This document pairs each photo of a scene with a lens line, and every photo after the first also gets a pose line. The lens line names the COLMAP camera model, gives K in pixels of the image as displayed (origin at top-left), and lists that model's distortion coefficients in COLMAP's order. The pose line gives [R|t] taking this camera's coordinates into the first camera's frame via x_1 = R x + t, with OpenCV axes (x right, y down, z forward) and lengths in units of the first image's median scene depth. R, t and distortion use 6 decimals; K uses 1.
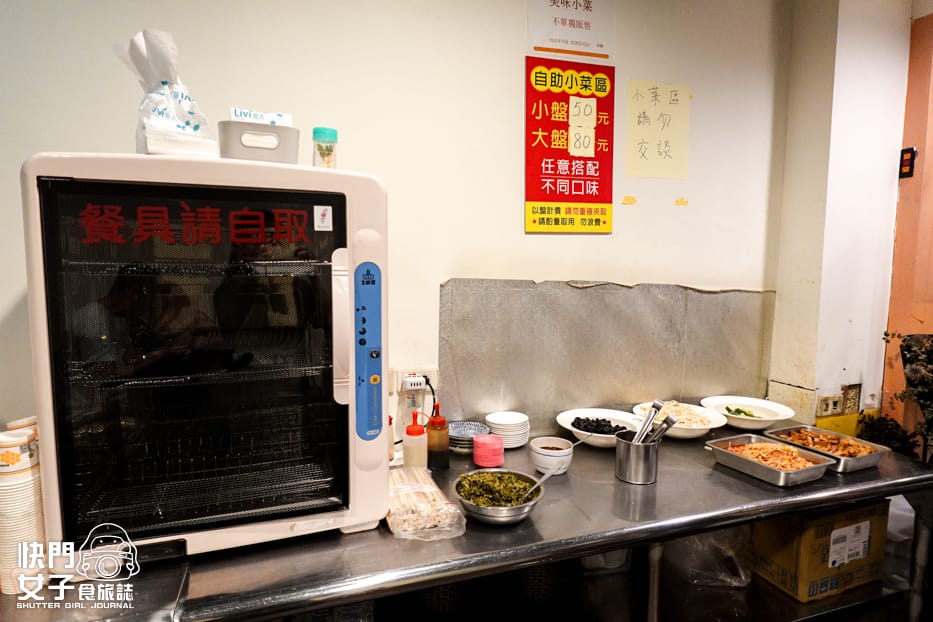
lens RADIAL K [[520.4, 0, 462.9], [0, 520.4, 307.9], [0, 0, 1]] dist [0.000517, -0.000668]
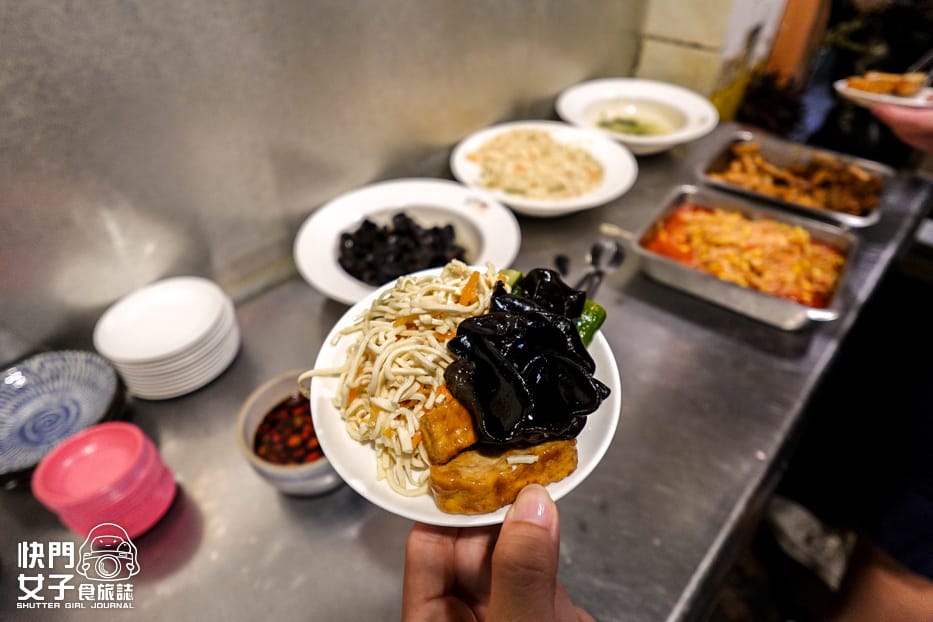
lens RADIAL K [[520.4, 0, 462.9], [0, 520.4, 307.9], [0, 0, 1]] dist [0.000517, -0.000668]
pose [[0.846960, -0.367759, 0.383942, 0.110151], [0.053269, 0.777229, 0.626959, 0.004155], [-0.528981, -0.510557, 0.677872, 0.605257]]
